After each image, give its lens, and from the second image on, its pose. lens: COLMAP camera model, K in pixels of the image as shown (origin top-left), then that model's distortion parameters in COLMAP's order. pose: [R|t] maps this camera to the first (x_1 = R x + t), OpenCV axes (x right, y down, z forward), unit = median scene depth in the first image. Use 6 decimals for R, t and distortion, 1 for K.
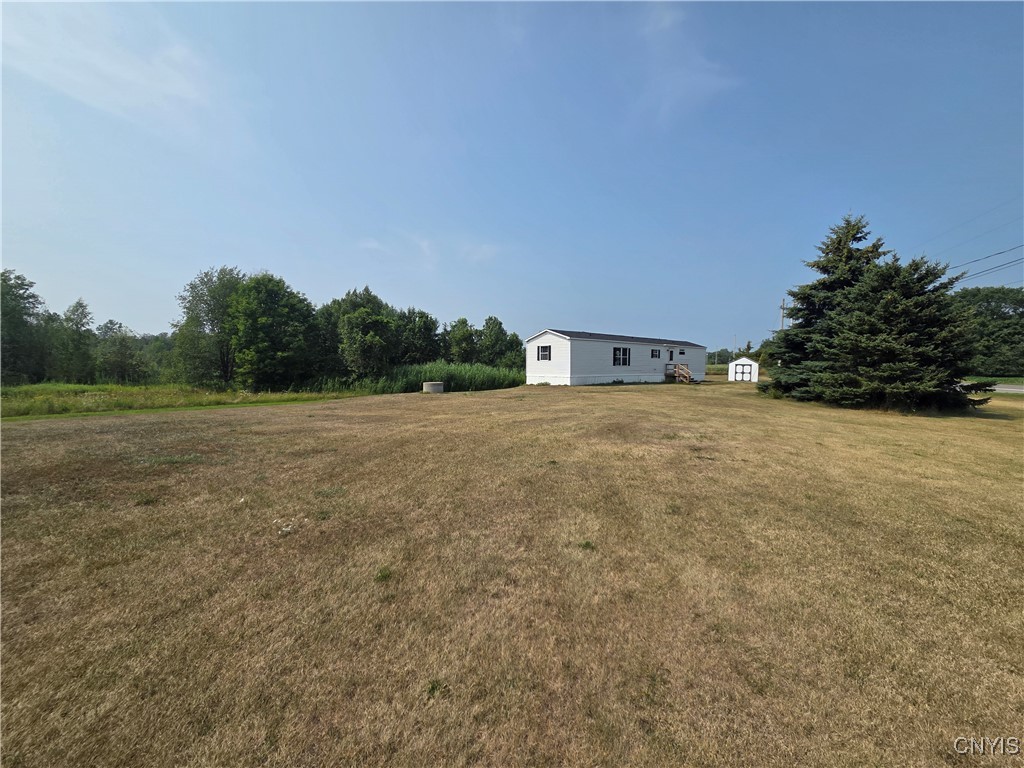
lens RADIAL K [[417.1, 0, 508.7], [0, 417.1, 382.6], [0, 0, 1]] dist [0.006970, -0.001796]
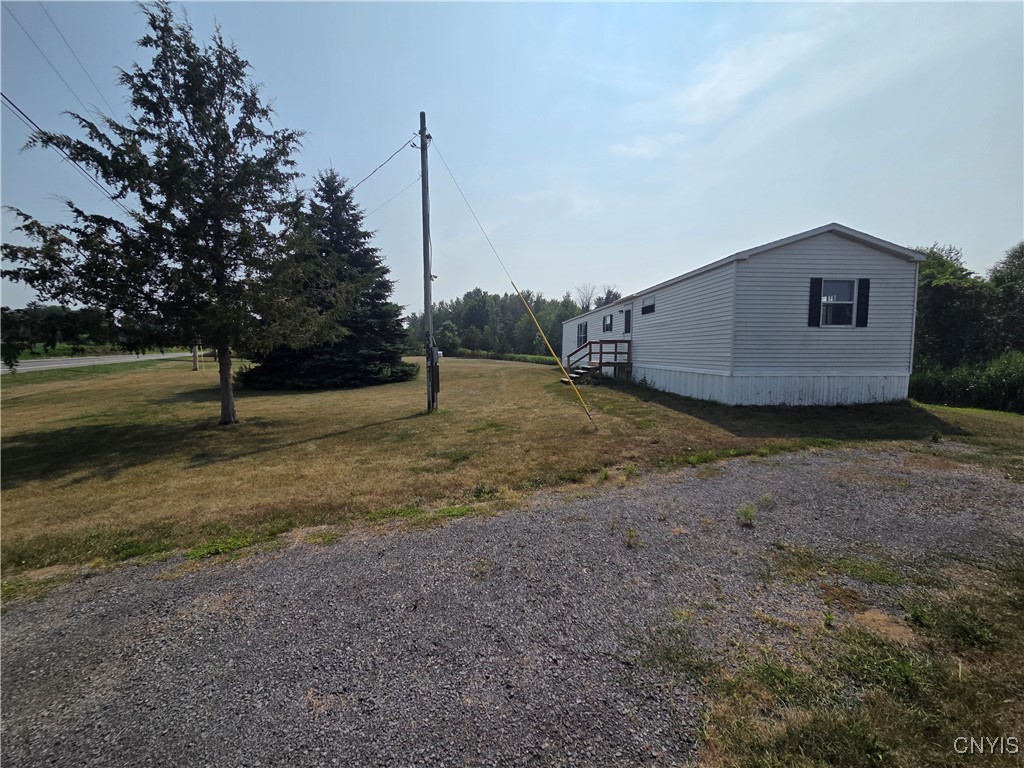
lens RADIAL K [[417.1, 0, 507.5], [0, 417.1, 384.6], [0, 0, 1]] dist [0.006970, -0.001796]
pose [[-0.594691, 0.040956, -0.802910, 0.866515], [-0.053879, 0.994426, 0.090632, -0.033338], [0.802147, 0.097158, -0.589170, 1.230636]]
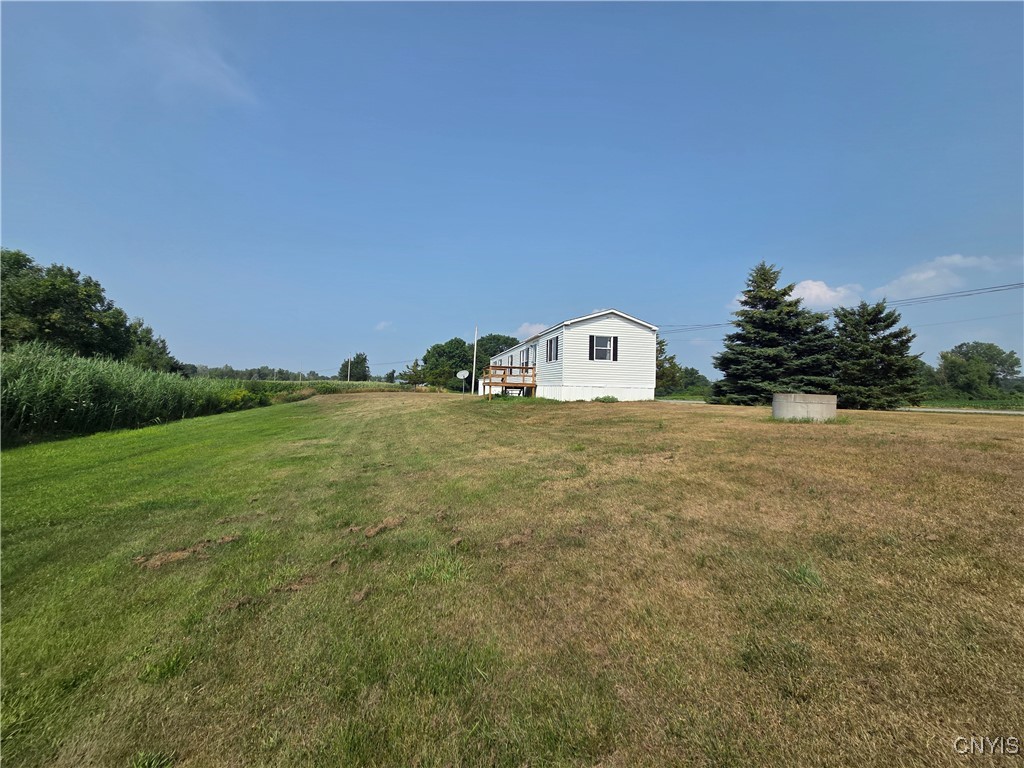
lens RADIAL K [[417.1, 0, 515.5], [0, 417.1, 382.9], [0, 0, 1]] dist [0.006970, -0.001796]
pose [[0.488148, 0.025757, 0.872380, -0.430817], [0.014276, 0.999195, -0.037490, 0.000732], [-0.872644, 0.030755, 0.487388, 0.698742]]
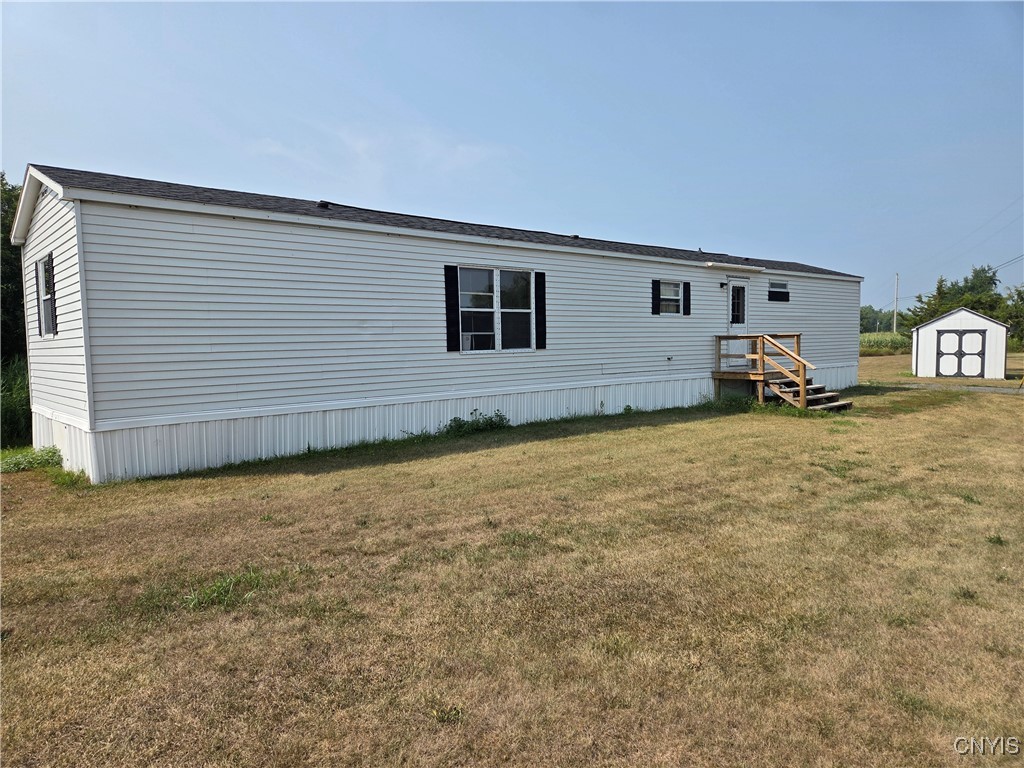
lens RADIAL K [[685.1, 0, 504.1], [0, 685.1, 379.1], [0, 0, 1]] dist [0.052313, -0.025360]
pose [[0.999630, -0.026684, -0.005186, 0.252232], [0.026732, 0.999598, 0.009396, -0.025945], [0.004933, -0.009531, 0.999942, 0.581878]]
